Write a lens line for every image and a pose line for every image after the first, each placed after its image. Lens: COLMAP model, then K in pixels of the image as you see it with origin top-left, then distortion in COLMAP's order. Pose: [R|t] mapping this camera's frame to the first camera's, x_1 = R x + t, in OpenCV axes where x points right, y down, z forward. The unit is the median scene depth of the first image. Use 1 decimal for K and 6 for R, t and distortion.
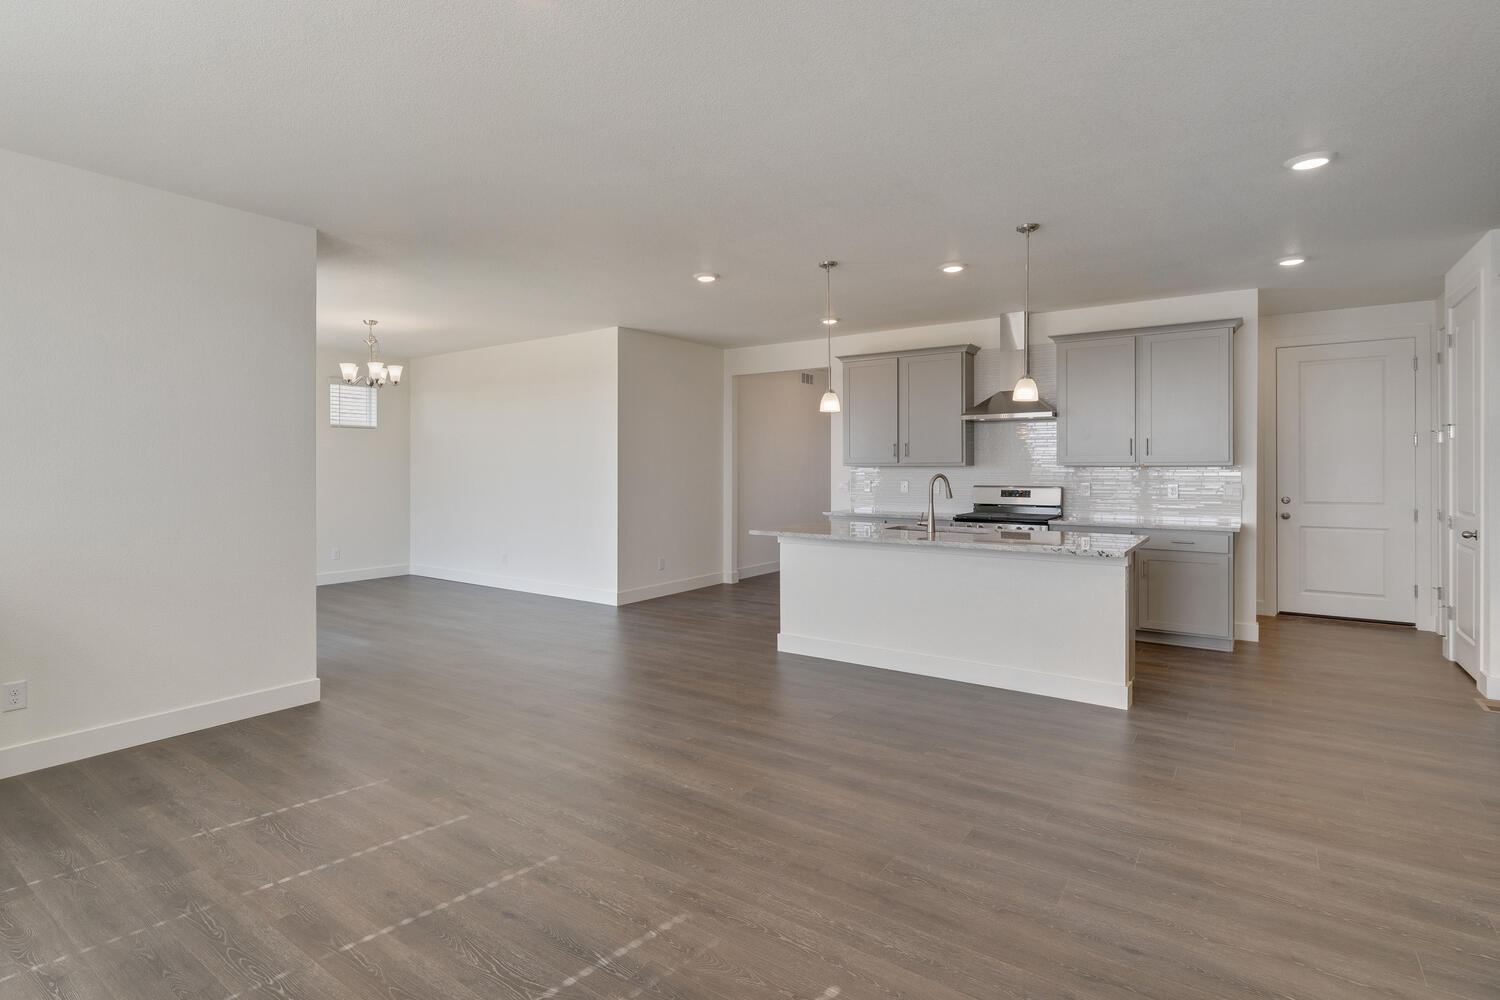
lens RADIAL K [[736.9, 0, 677.3], [0, 736.9, 486.1], [0, 0, 1]] dist [-0.008903, 0.000885]
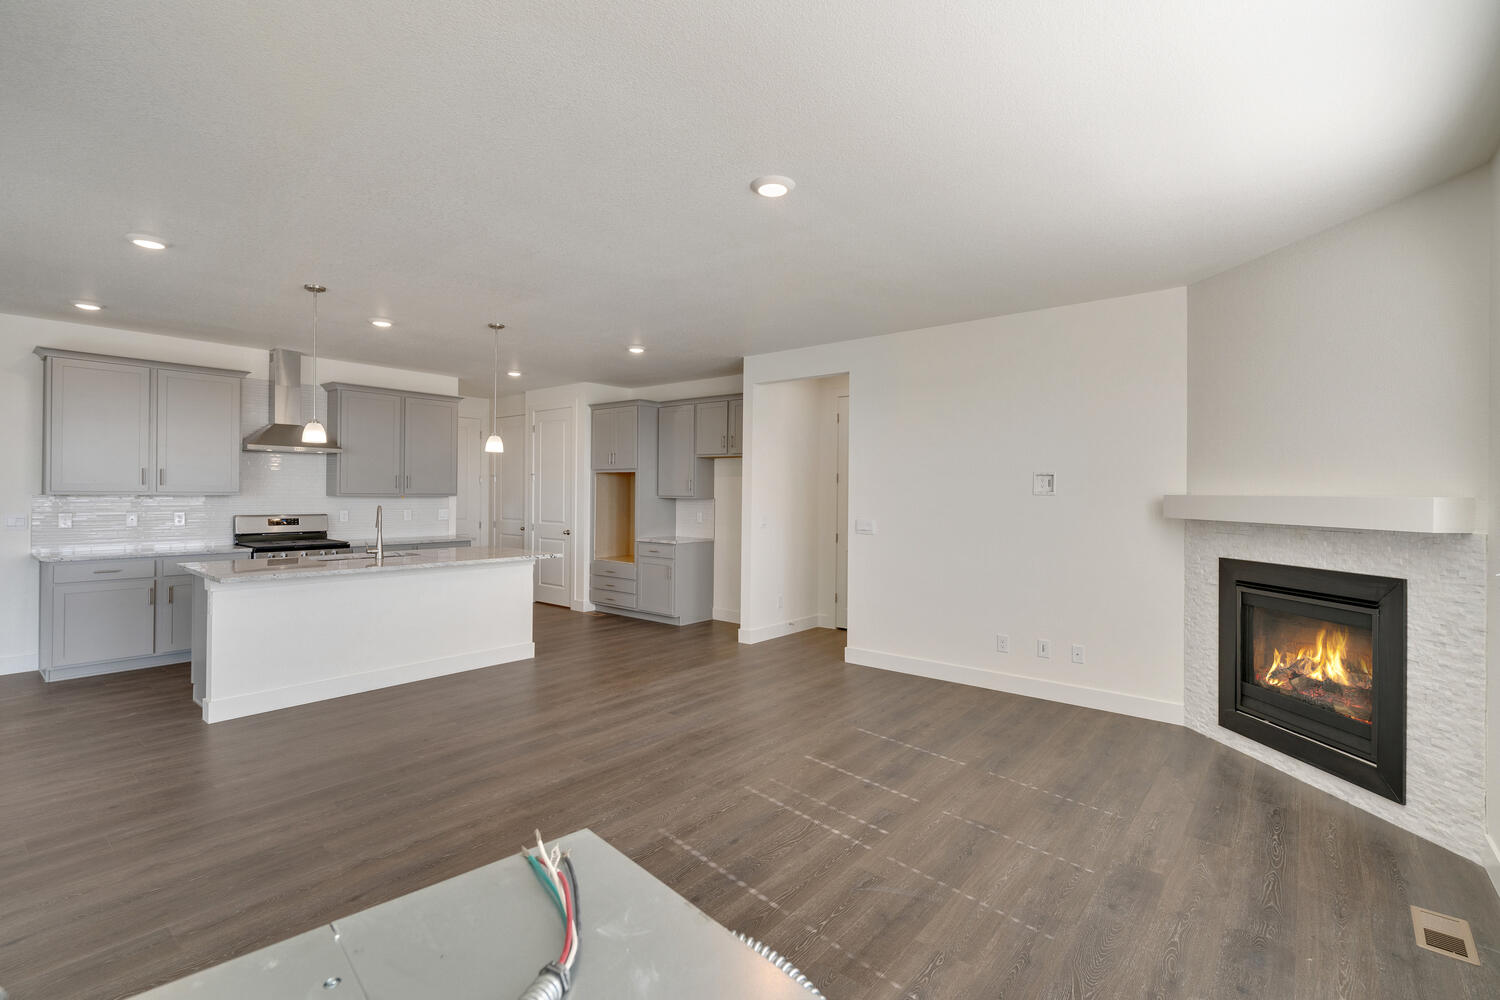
lens RADIAL K [[677.0, 0, 755.6], [0, 677.0, 492.3], [0, 0, 1]] dist [-0.005380, 0.001550]
pose [[0.021118, 0.005721, 0.999761, -0.515468], [0.014650, 0.999874, -0.006031, -0.017351], [-0.999670, 0.014774, 0.021032, 0.323610]]
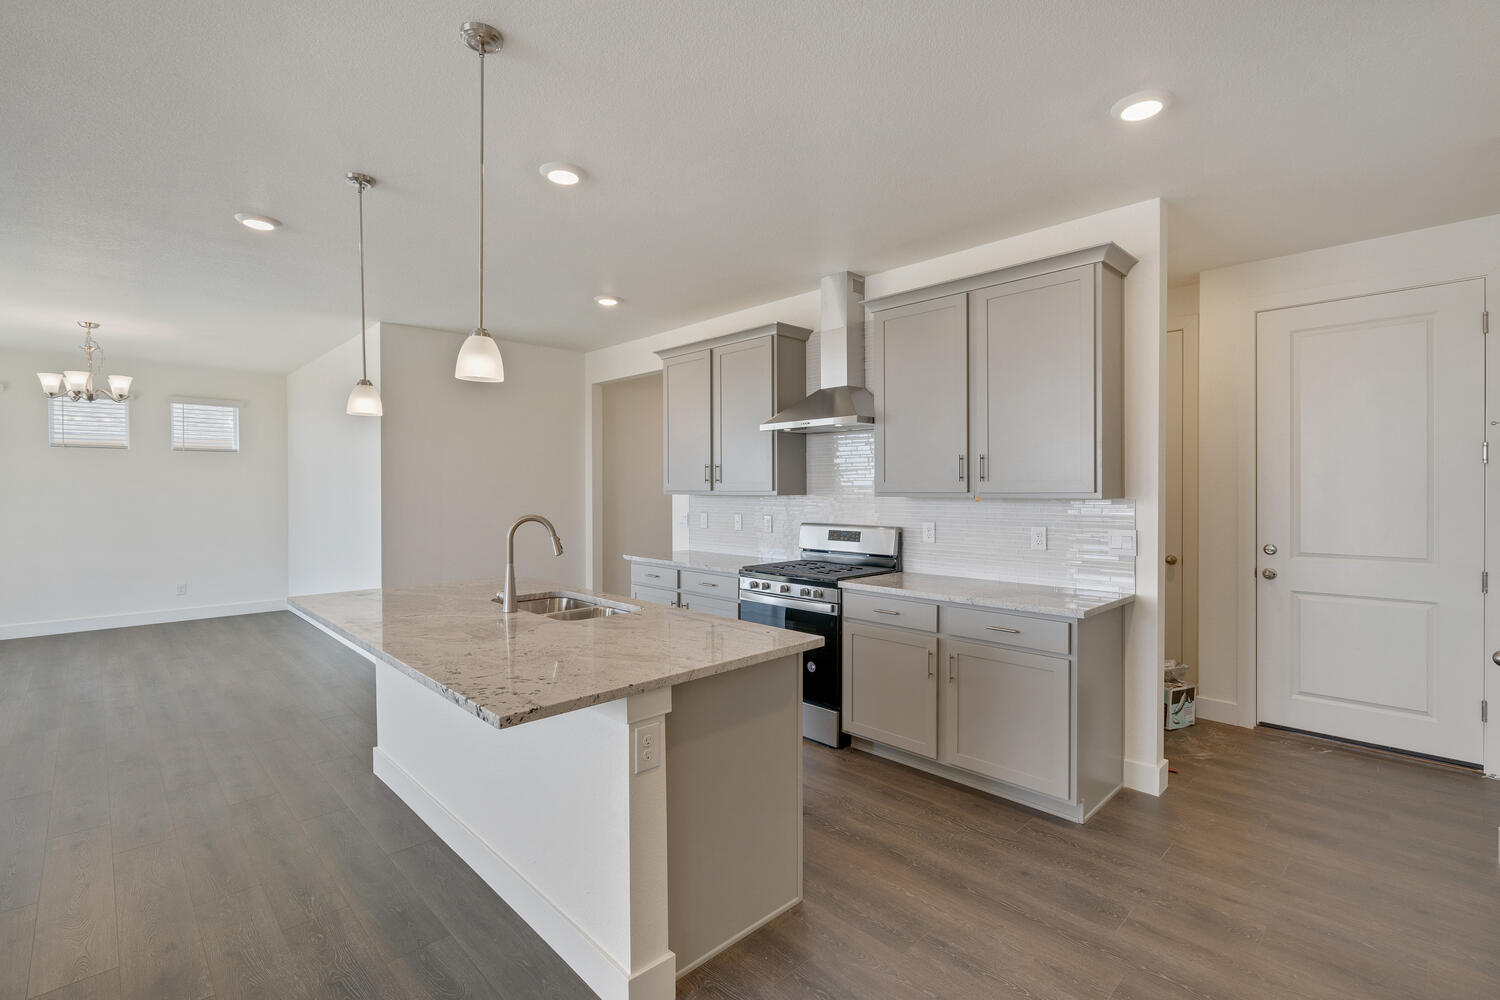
lens RADIAL K [[677.0, 0, 748.6], [0, 677.0, 501.6], [0, 0, 1]] dist [-0.005380, 0.001550]
pose [[0.990995, 0.002066, -0.133881, 0.481397], [-0.002615, 0.999989, -0.003921, -0.020481], [0.133872, 0.004236, 0.990990, 0.370470]]
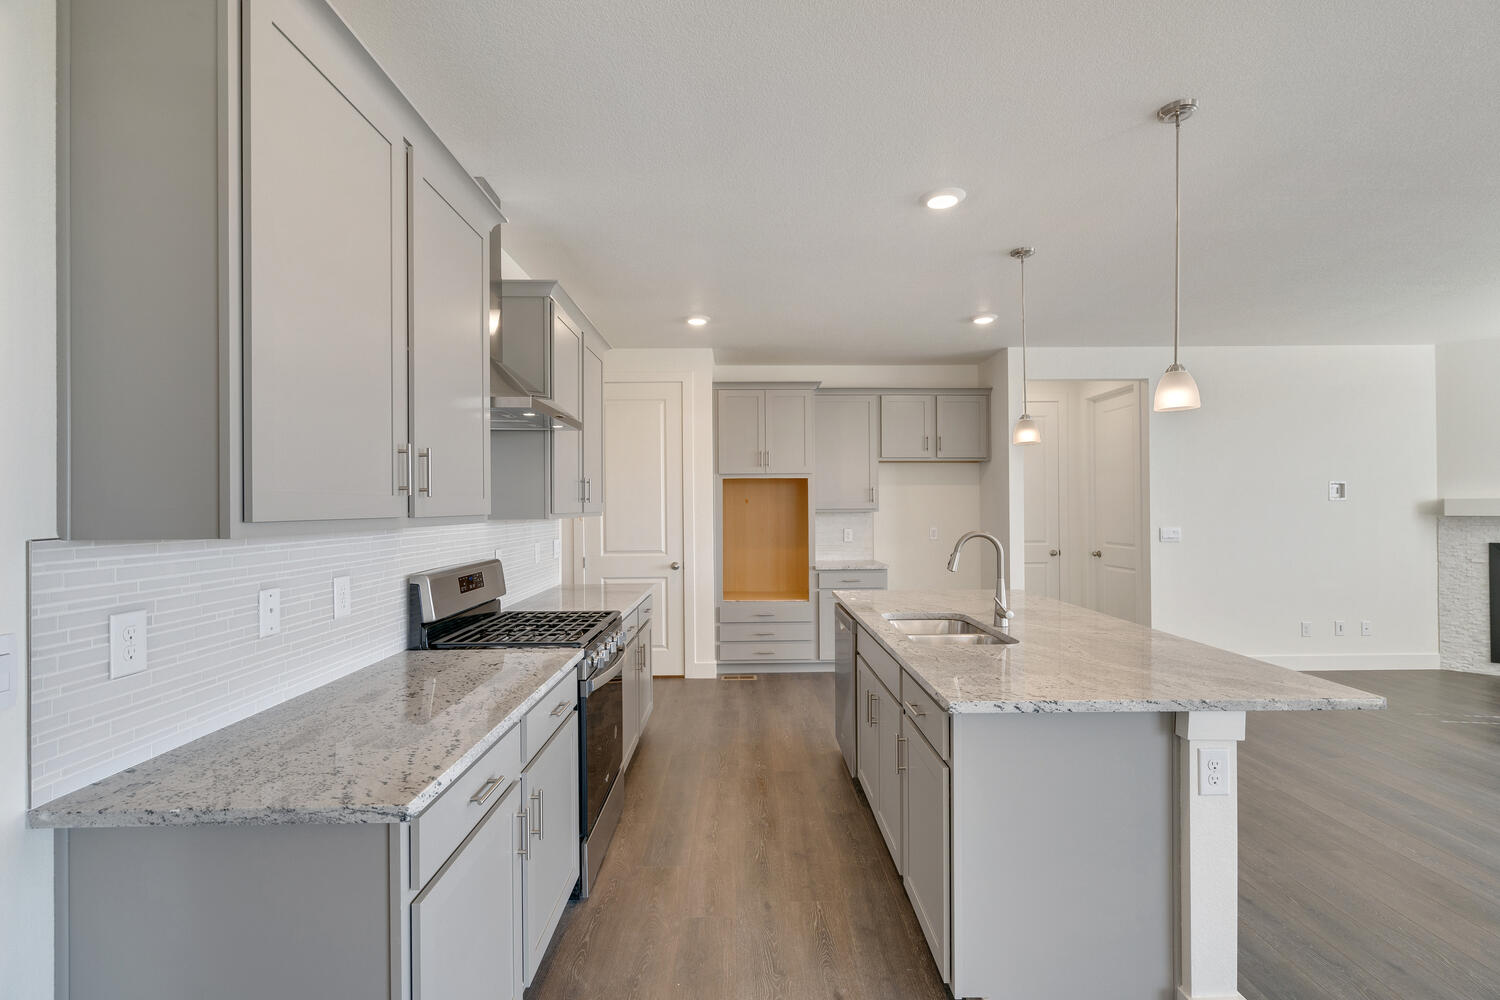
lens RADIAL K [[677.0, 0, 749.9], [0, 677.0, 499.1], [0, 0, 1]] dist [-0.005380, 0.001550]
pose [[-0.624580, 0.016543, 0.780786, 0.024412], [0.028600, 0.999590, 0.001699, -0.039387], [-0.780437, 0.023391, -0.624796, 1.187437]]
